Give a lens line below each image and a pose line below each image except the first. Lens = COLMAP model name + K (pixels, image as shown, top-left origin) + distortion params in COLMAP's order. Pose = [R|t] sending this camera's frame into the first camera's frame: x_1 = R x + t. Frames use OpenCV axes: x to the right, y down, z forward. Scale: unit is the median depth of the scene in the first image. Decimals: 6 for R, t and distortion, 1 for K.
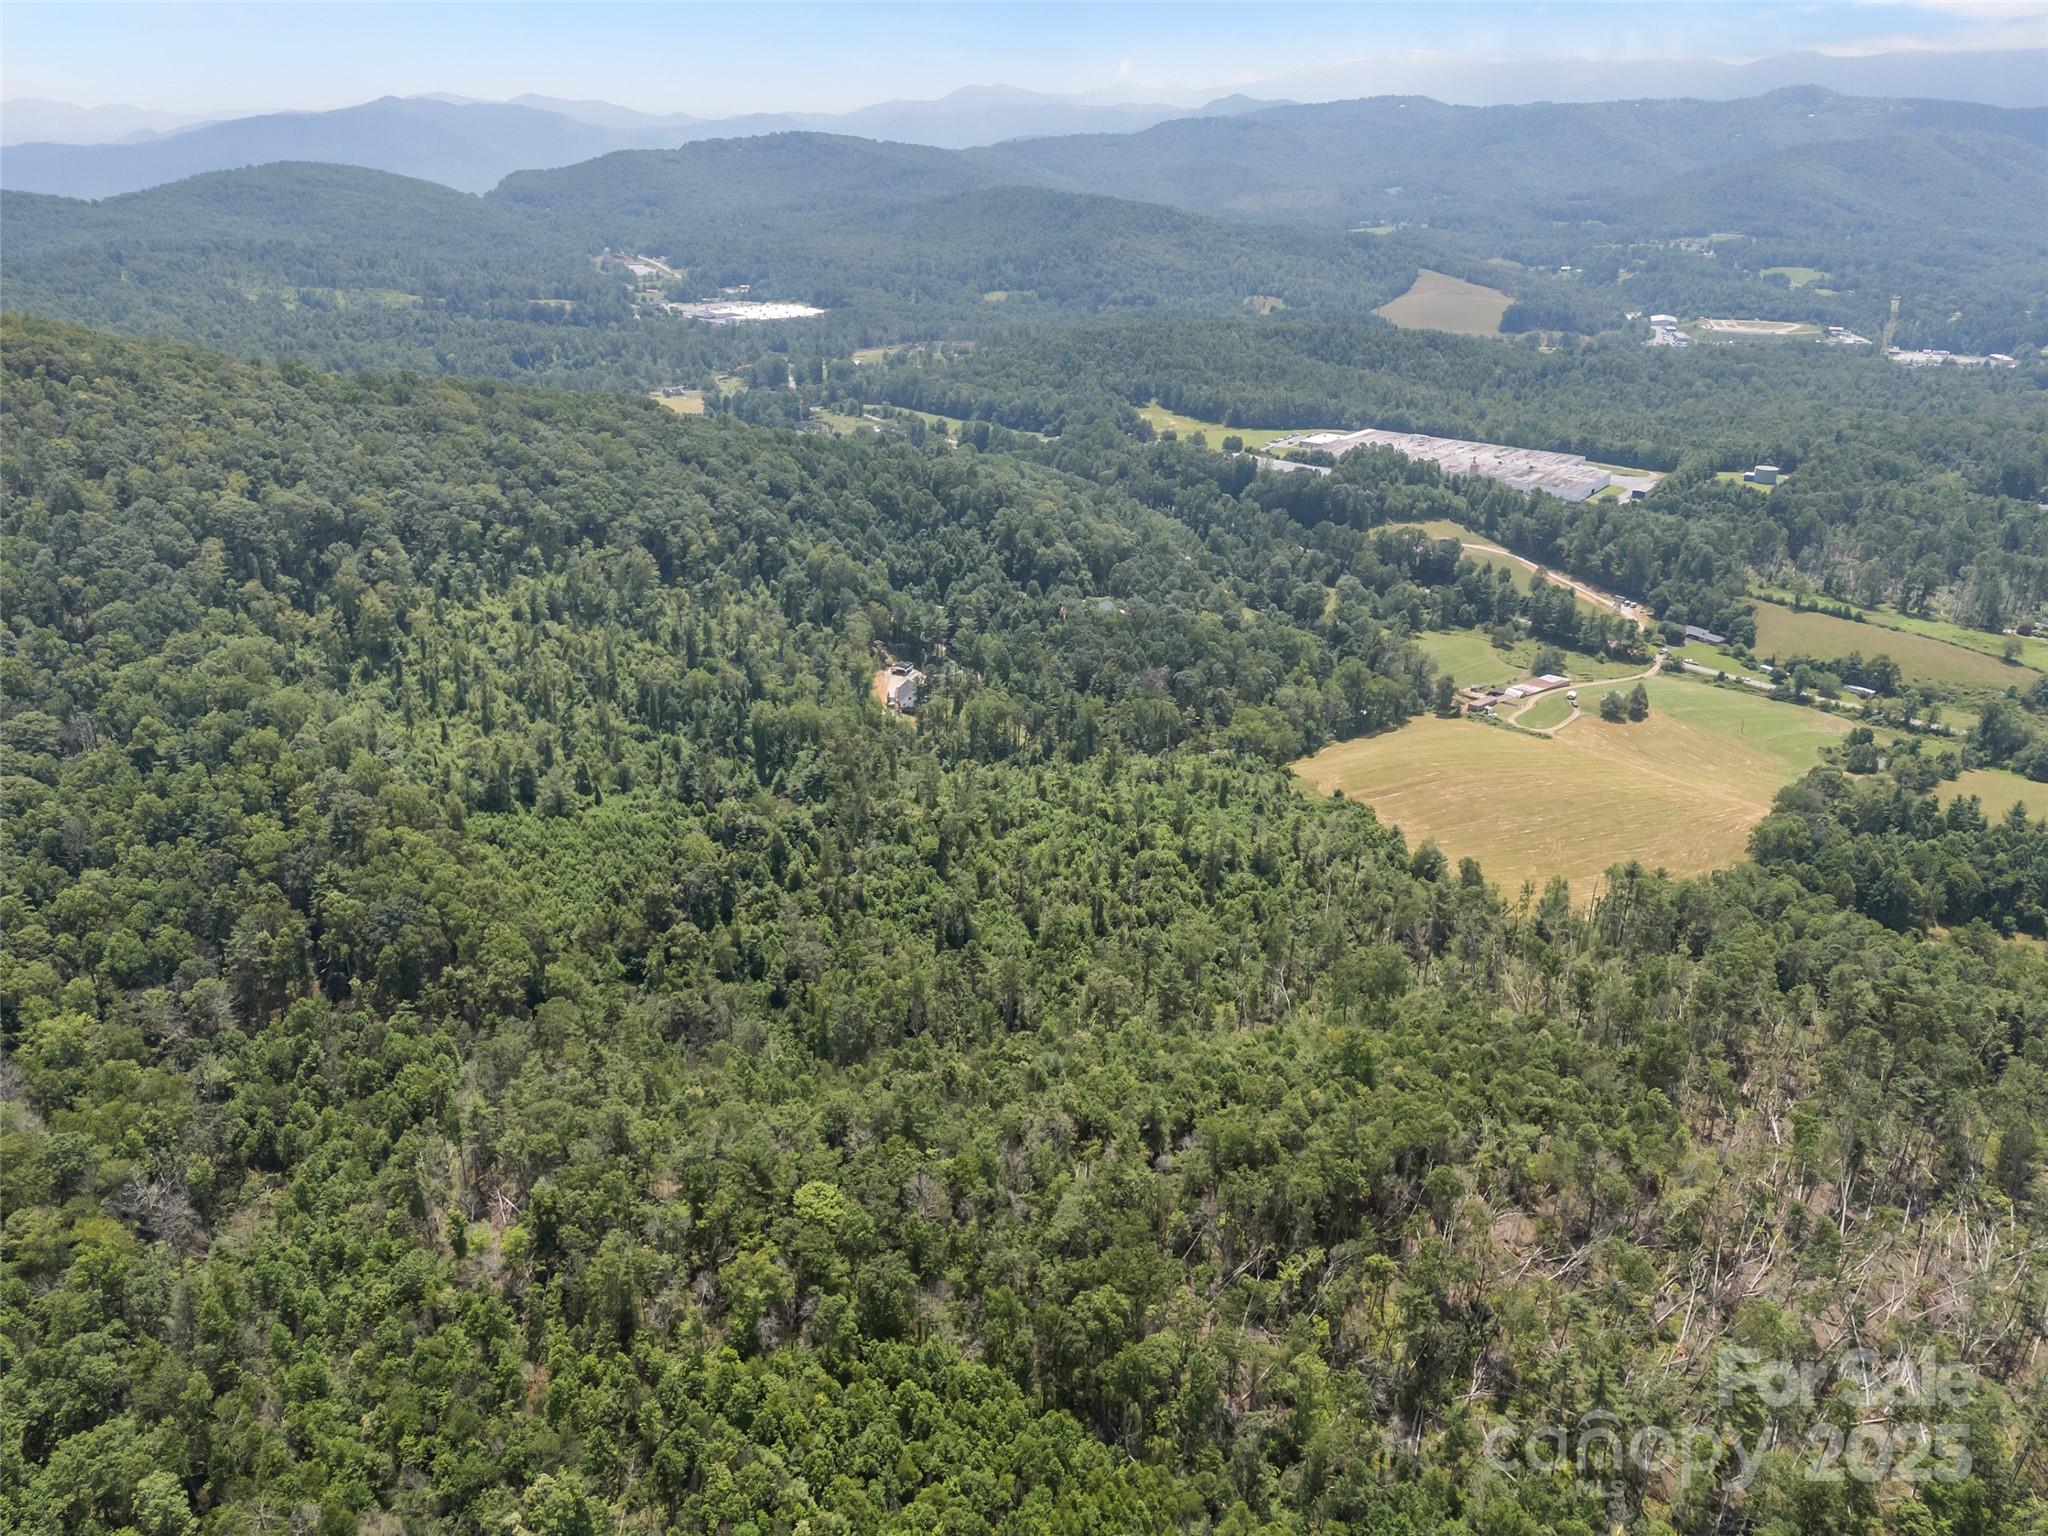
lens RADIAL K [[1495.3, 0, 1024.0], [0, 1495.3, 768.0], [0, 0, 1]] dist [0.102022, -0.129191]
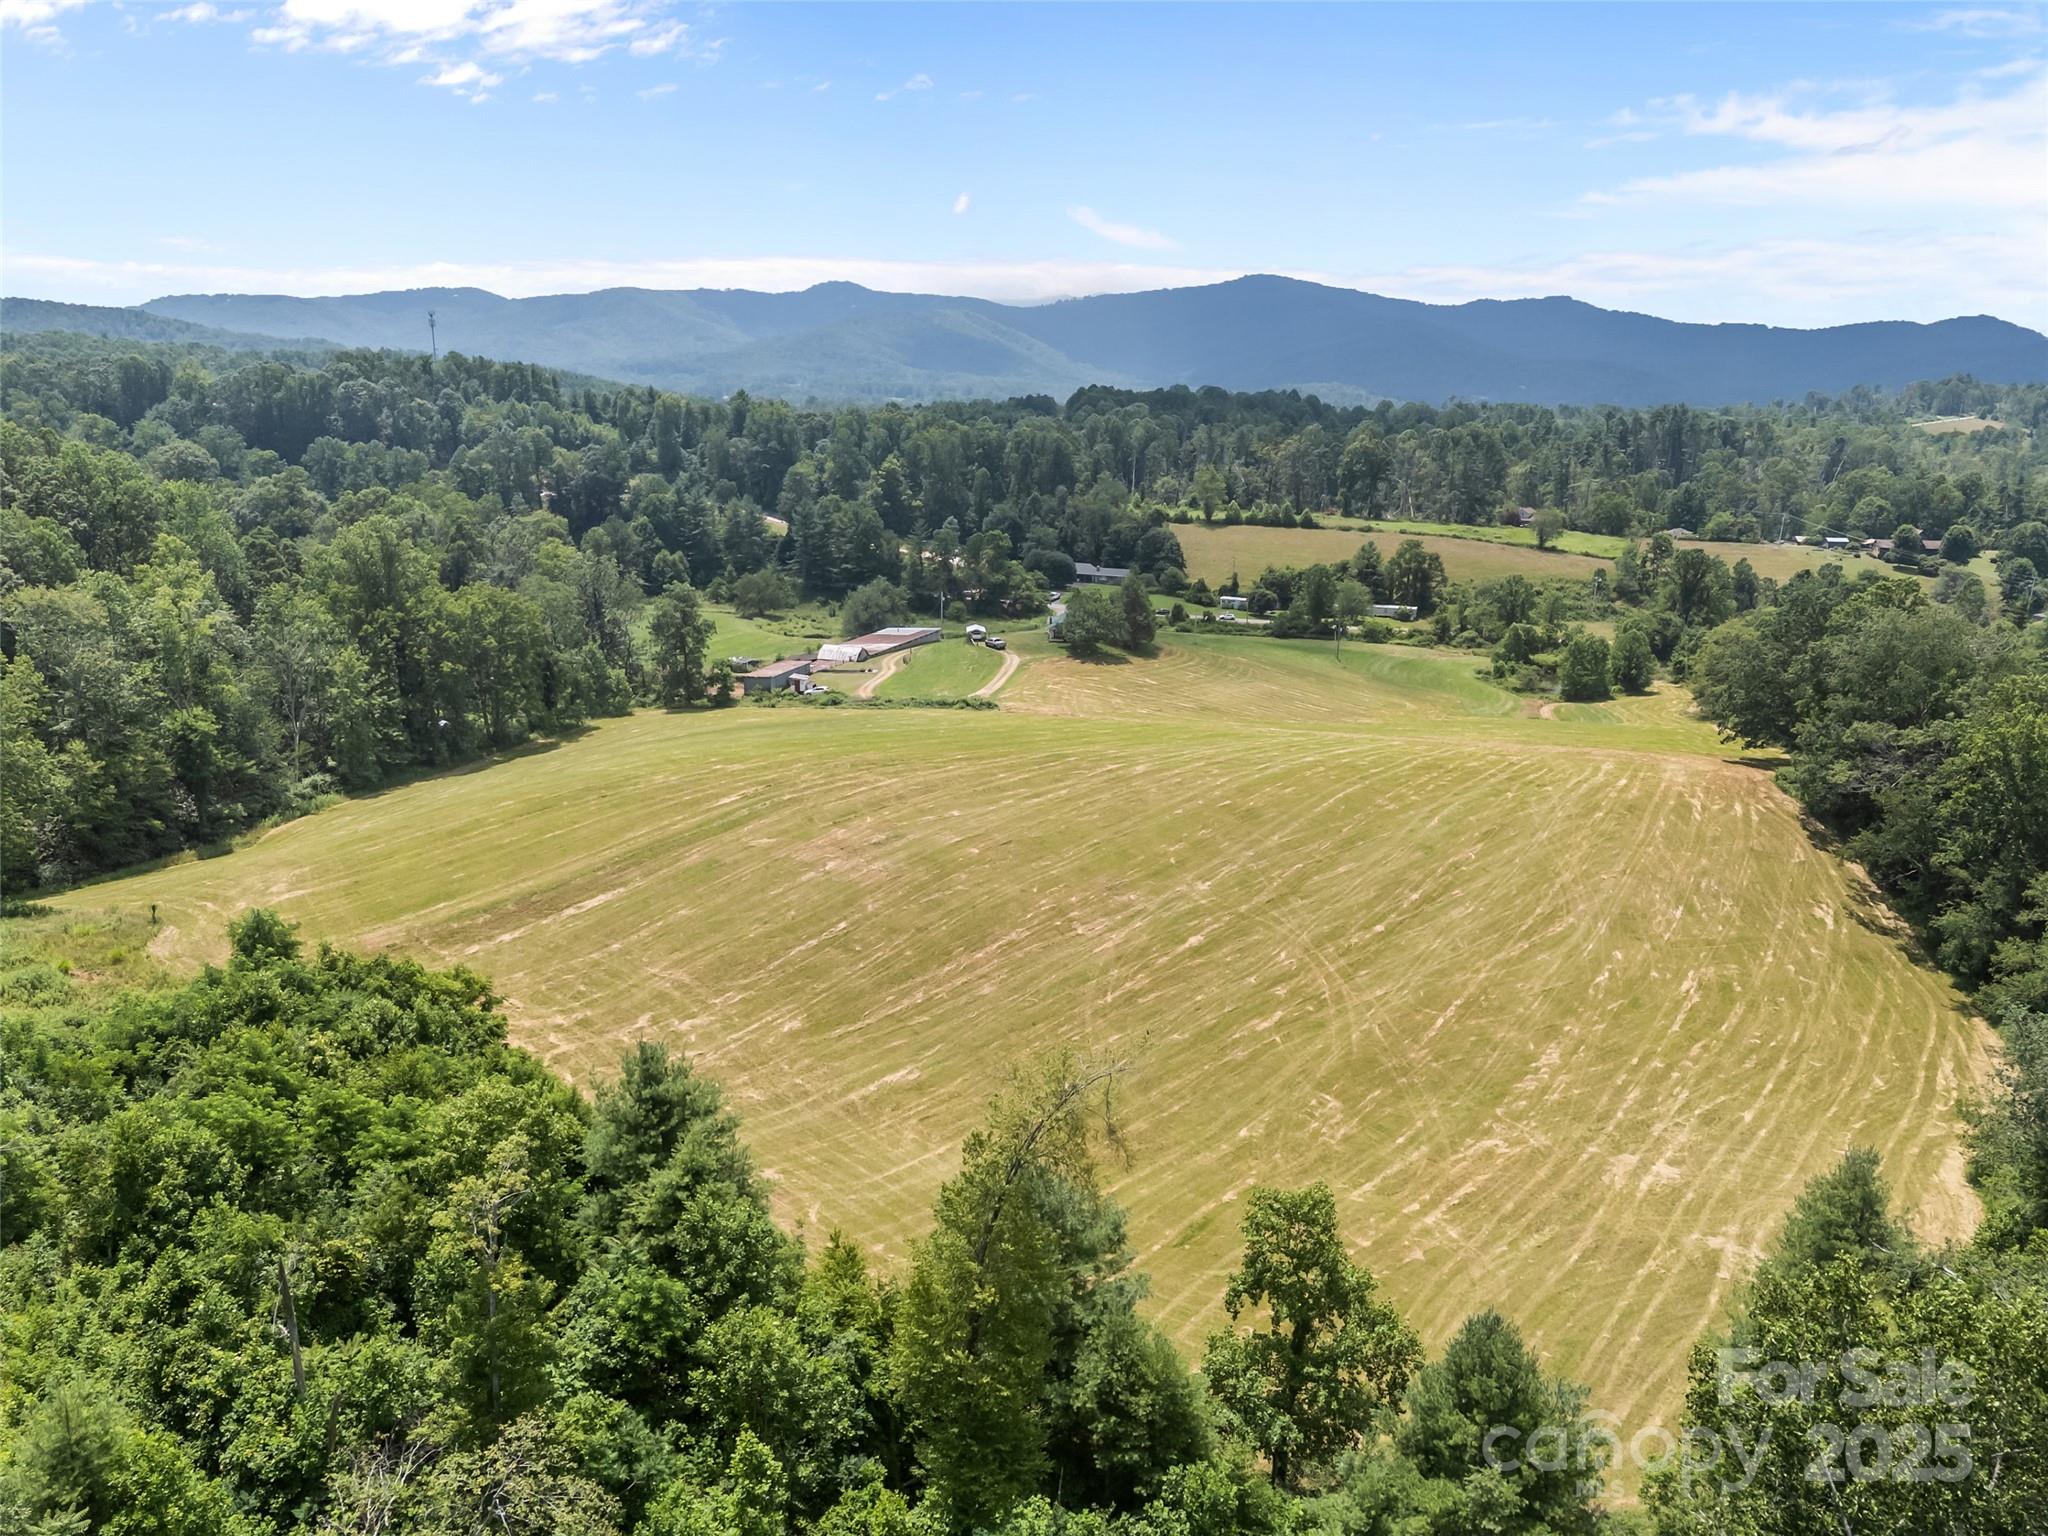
lens RADIAL K [[1495.3, 0, 1024.0], [0, 1495.3, 768.0], [0, 0, 1]] dist [0.102022, -0.129191]
pose [[0.843782, -0.133301, 0.519868, 0.164586], [0.206641, 0.974676, -0.085474, 0.025069], [-0.495309, 0.179547, 0.849960, 0.680014]]
